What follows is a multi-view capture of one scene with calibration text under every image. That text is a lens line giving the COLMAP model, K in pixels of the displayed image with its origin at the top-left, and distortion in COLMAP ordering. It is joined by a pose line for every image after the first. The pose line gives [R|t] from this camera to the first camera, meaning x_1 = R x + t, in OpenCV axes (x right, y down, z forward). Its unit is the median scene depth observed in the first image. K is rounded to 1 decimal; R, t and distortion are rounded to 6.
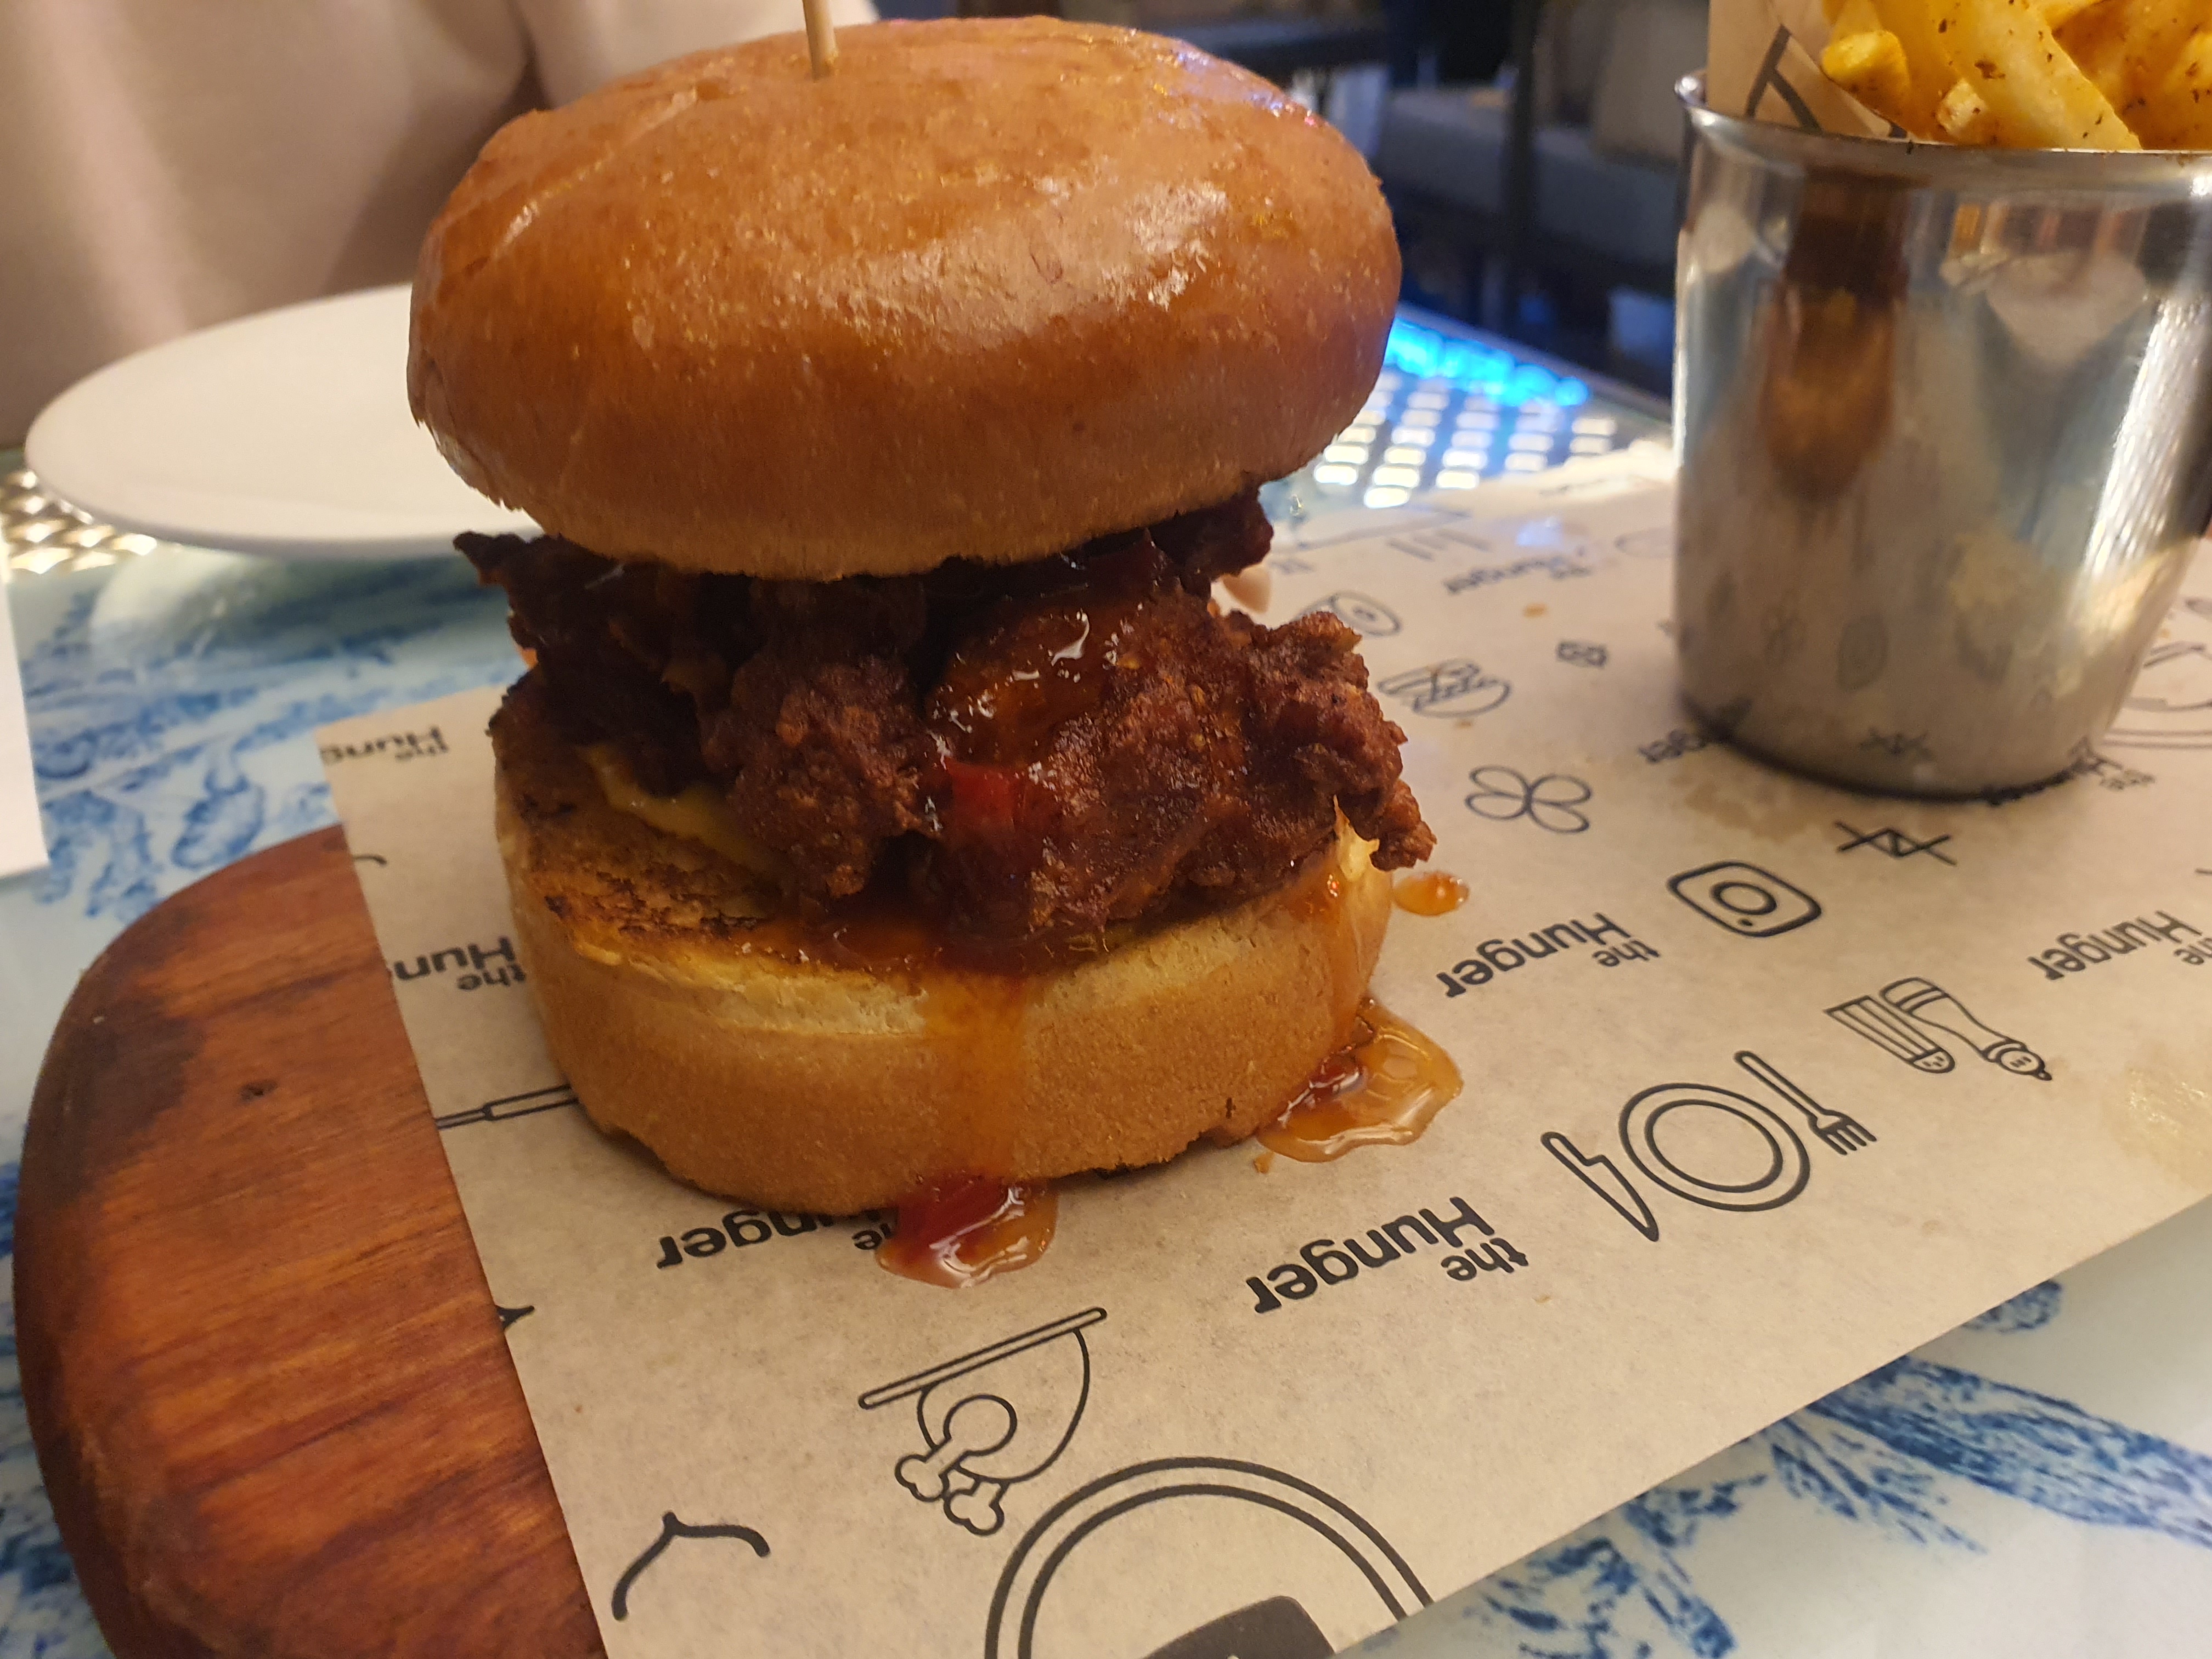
lens RADIAL K [[1680.5, 0, 1053.1], [0, 1680.5, 858.9], [0, 0, 1]] dist [0.006522, 0.002338]
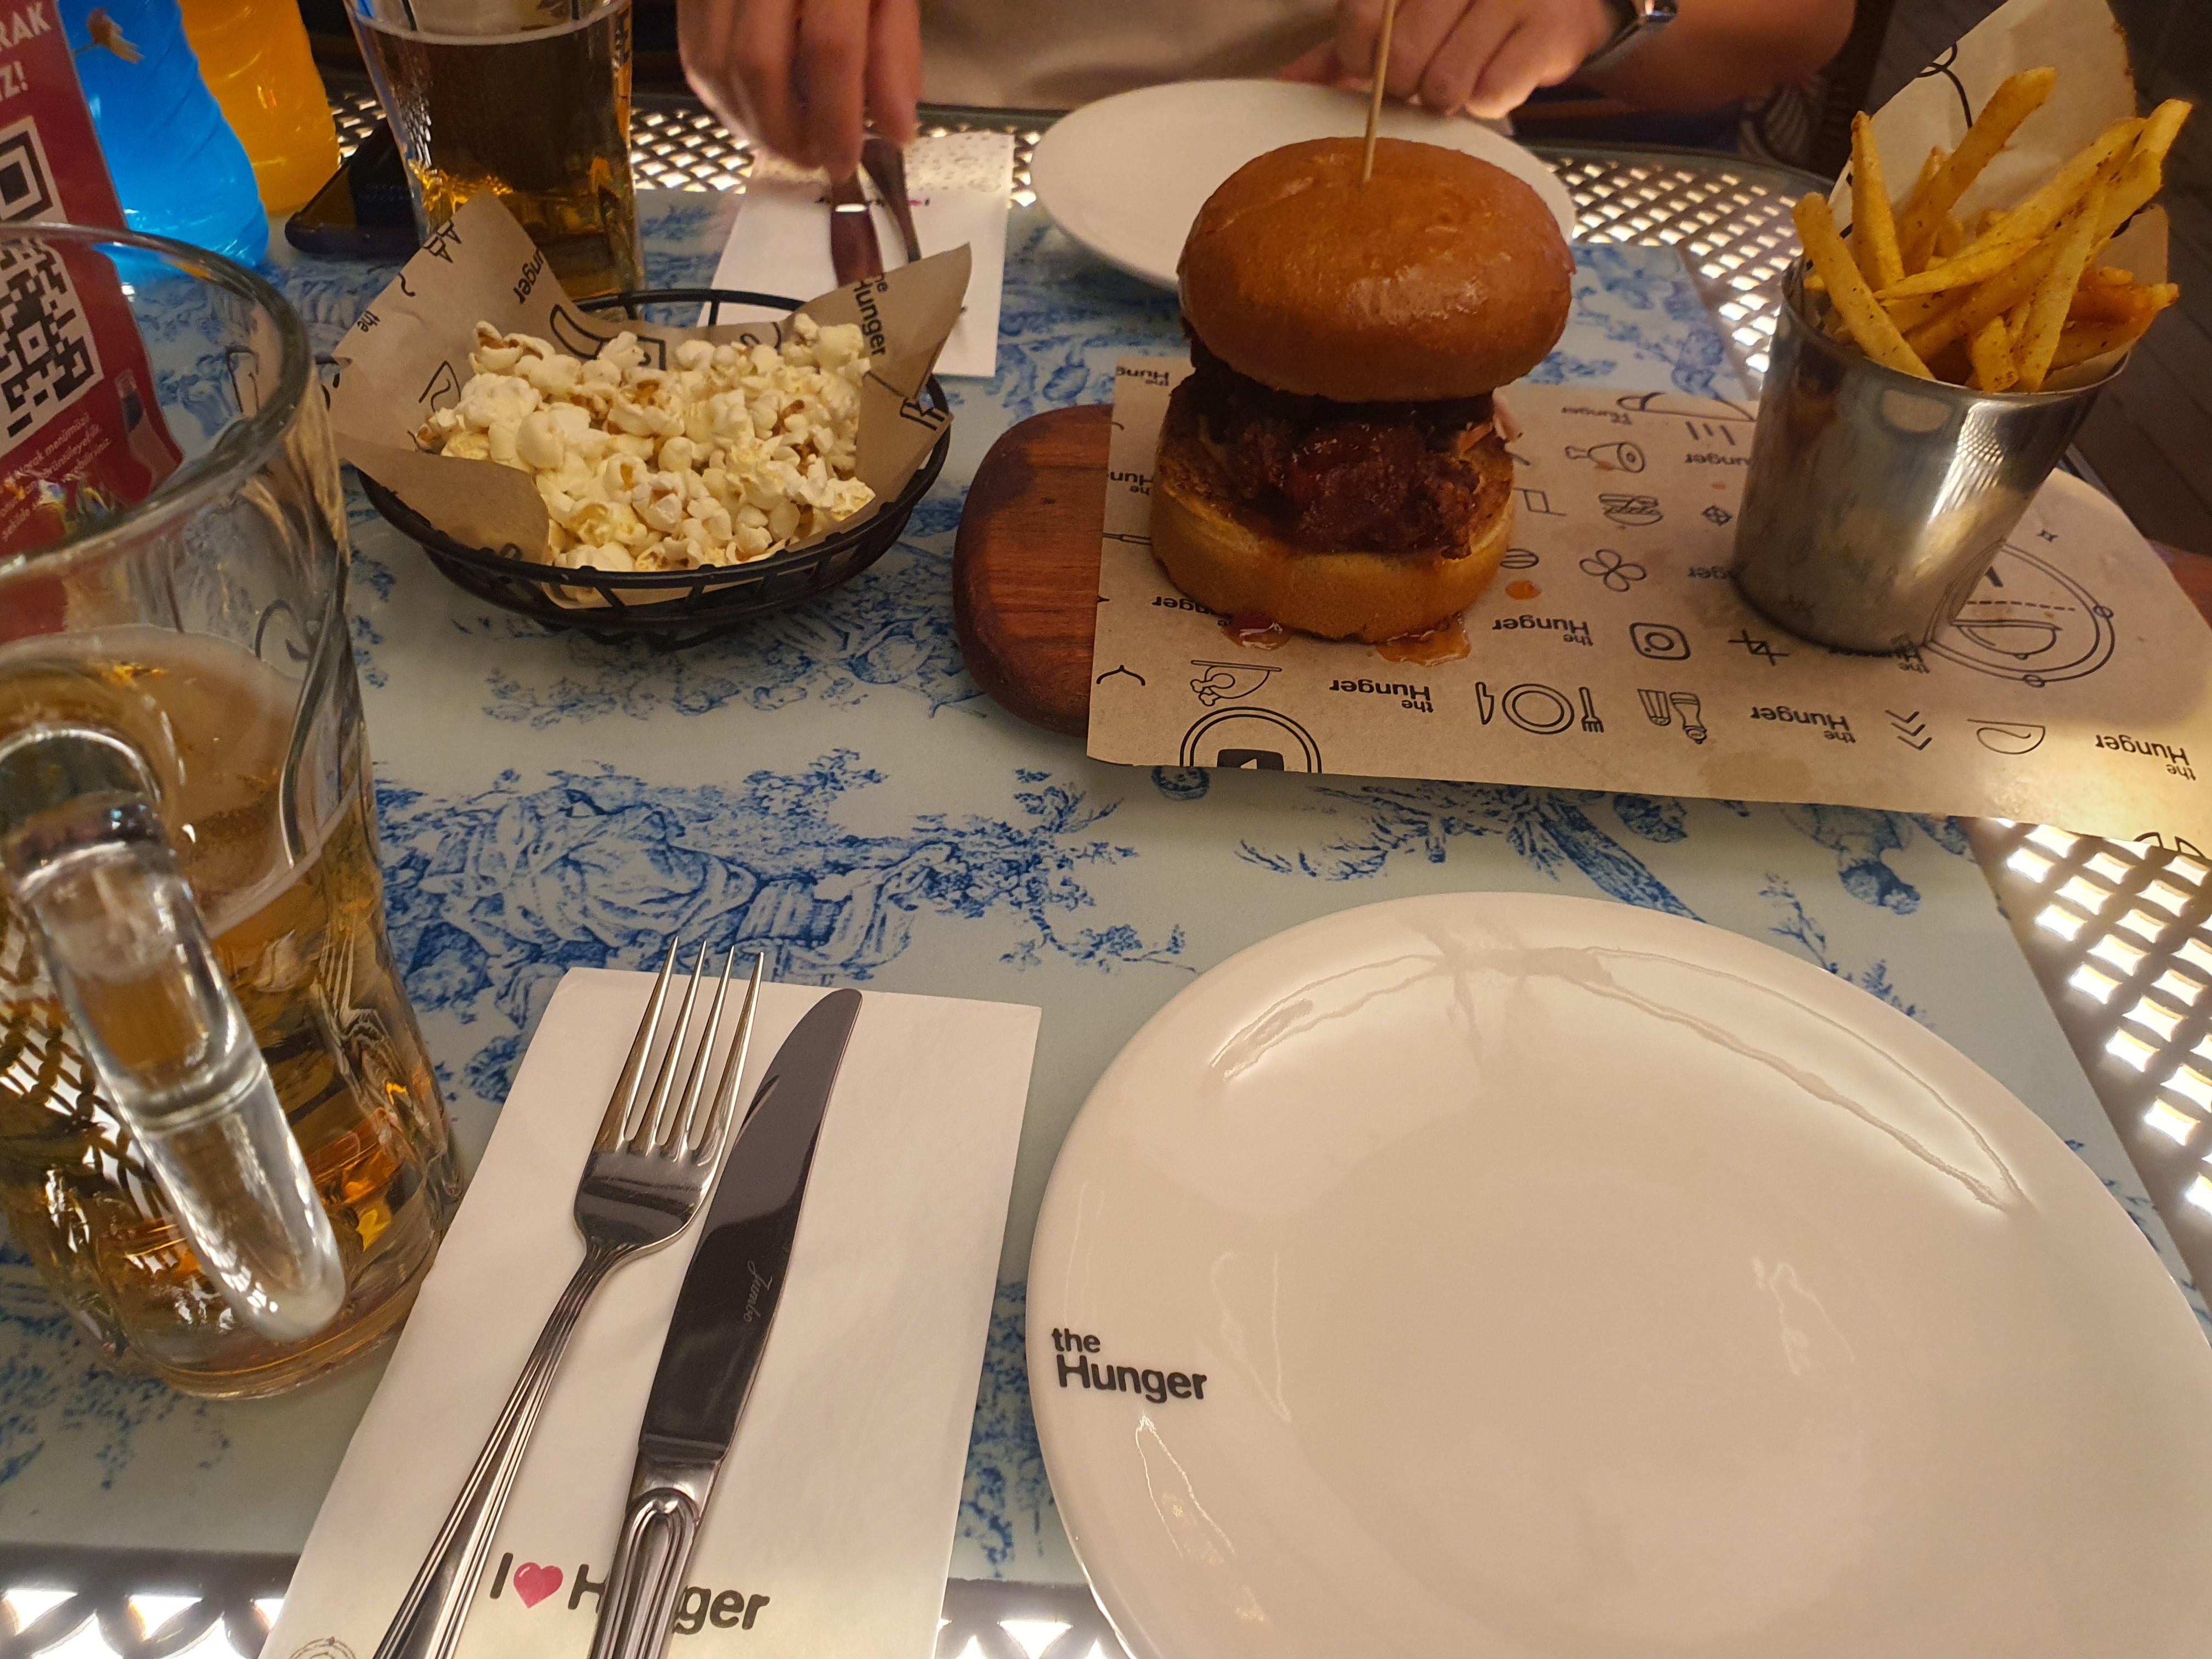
lens RADIAL K [[1680.5, 0, 1106.9], [0, 1680.5, 828.8], [0, 0, 1]] dist [0.006522, 0.002338]
pose [[0.864862, 0.387918, -0.318644, 0.694631], [-0.312960, 0.912925, 0.261963, -0.121190], [0.392518, -0.126839, 0.910956, -1.538752]]
